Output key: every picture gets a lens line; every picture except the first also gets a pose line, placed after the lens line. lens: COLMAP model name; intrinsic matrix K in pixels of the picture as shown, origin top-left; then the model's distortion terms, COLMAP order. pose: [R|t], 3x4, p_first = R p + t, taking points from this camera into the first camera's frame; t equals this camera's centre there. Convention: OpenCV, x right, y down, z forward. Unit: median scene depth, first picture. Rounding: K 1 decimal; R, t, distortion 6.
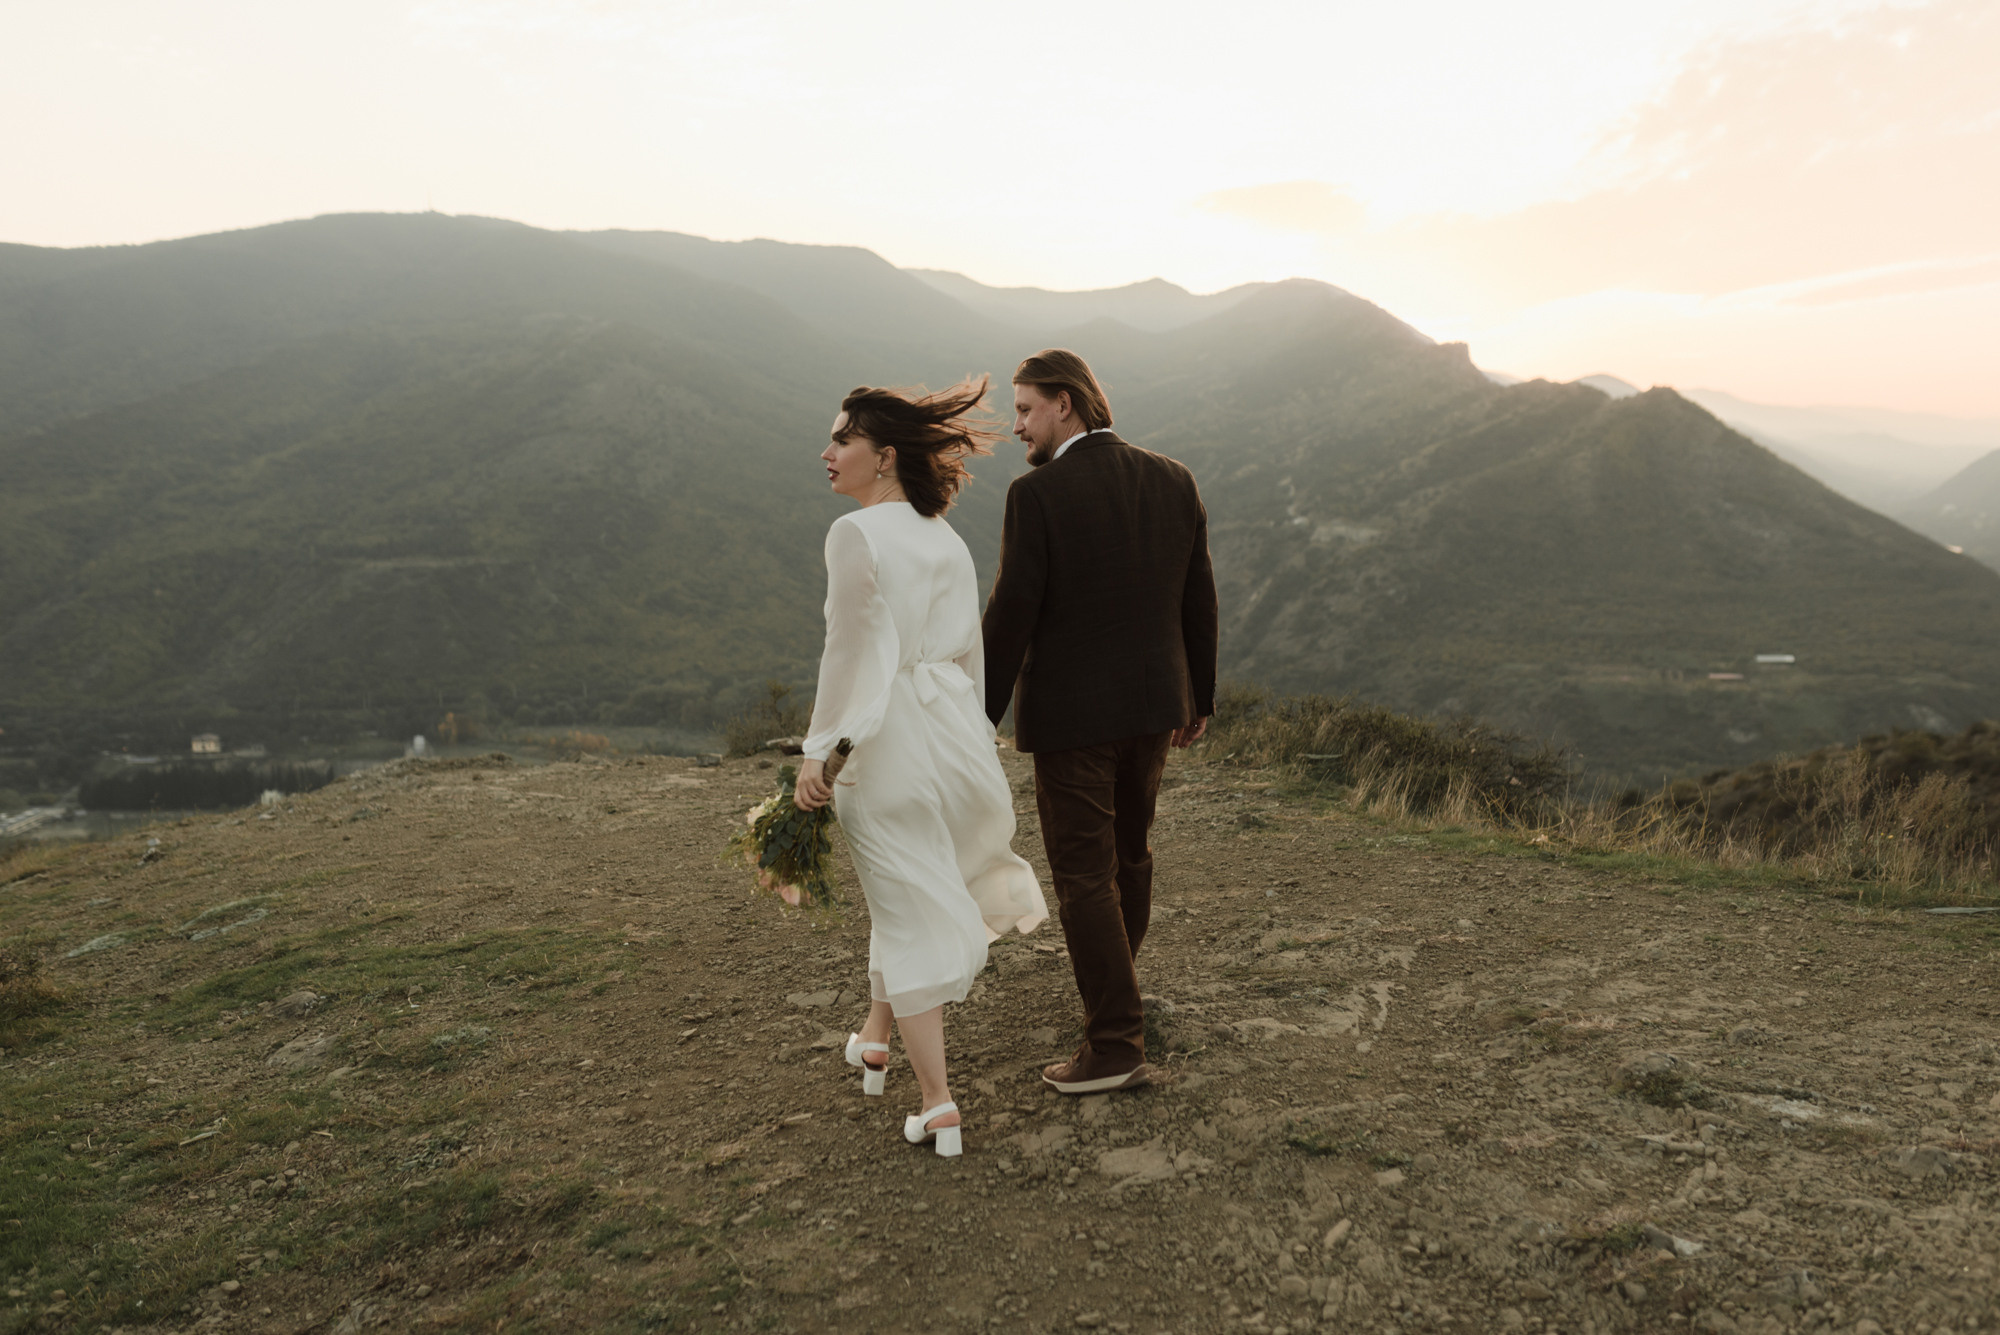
lens RADIAL K [[1896.5, 0, 1000.0], [0, 1896.5, 667.5], [0, 0, 1]] dist [0.001461, 0.001453]
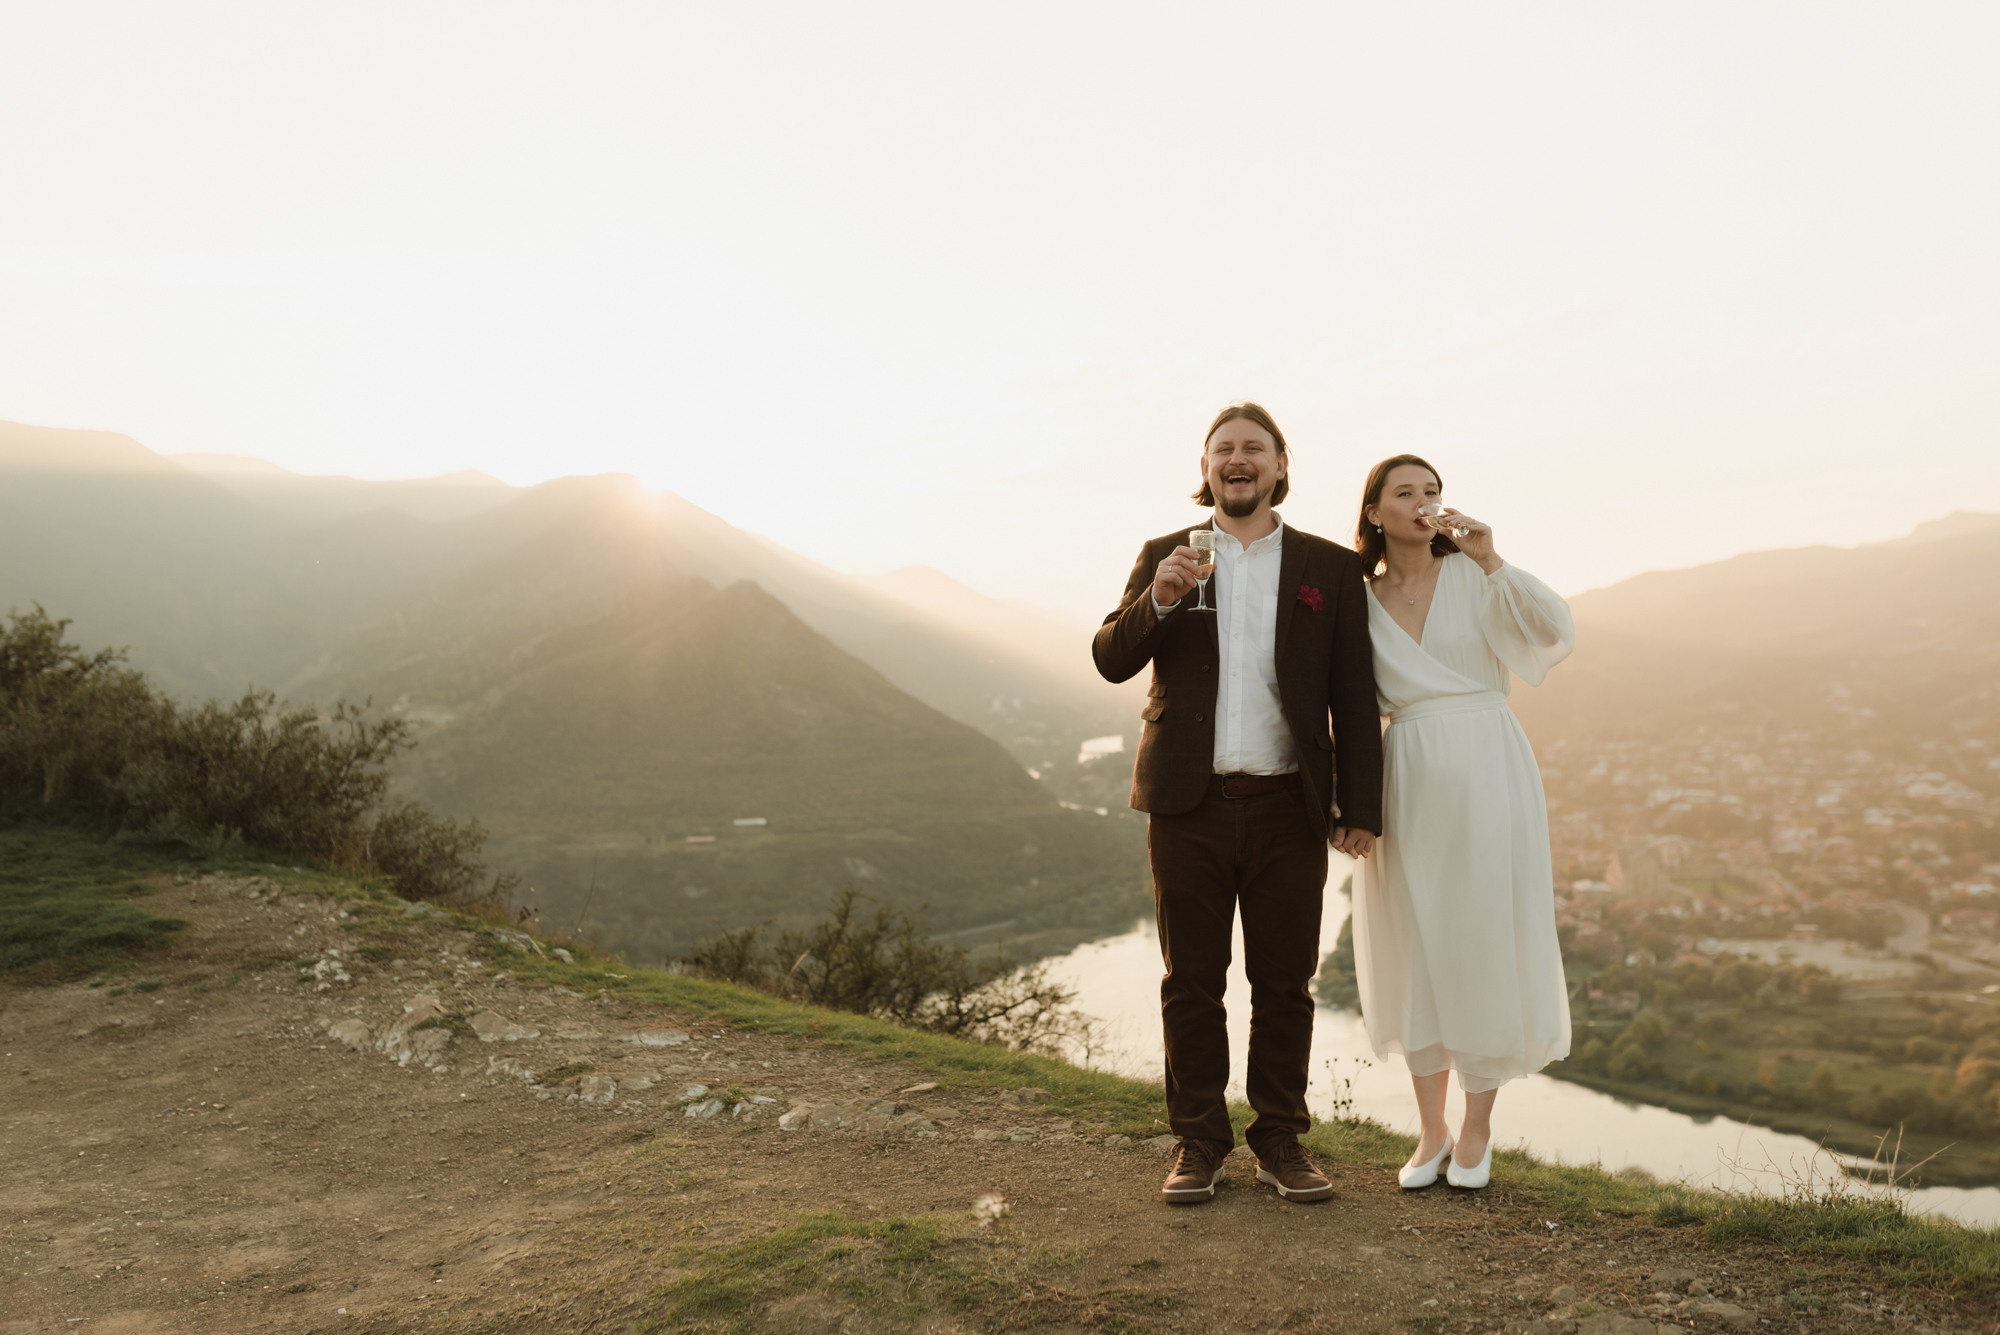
lens RADIAL K [[1896.5, 0, 1000.0], [0, 1896.5, 667.5], [0, 0, 1]] dist [0.001461, 0.001453]
pose [[0.950721, -0.011097, 0.309849, 0.201994], [0.041383, 0.994959, -0.091344, 0.013290], [-0.307273, 0.099665, 0.946388, -0.125141]]
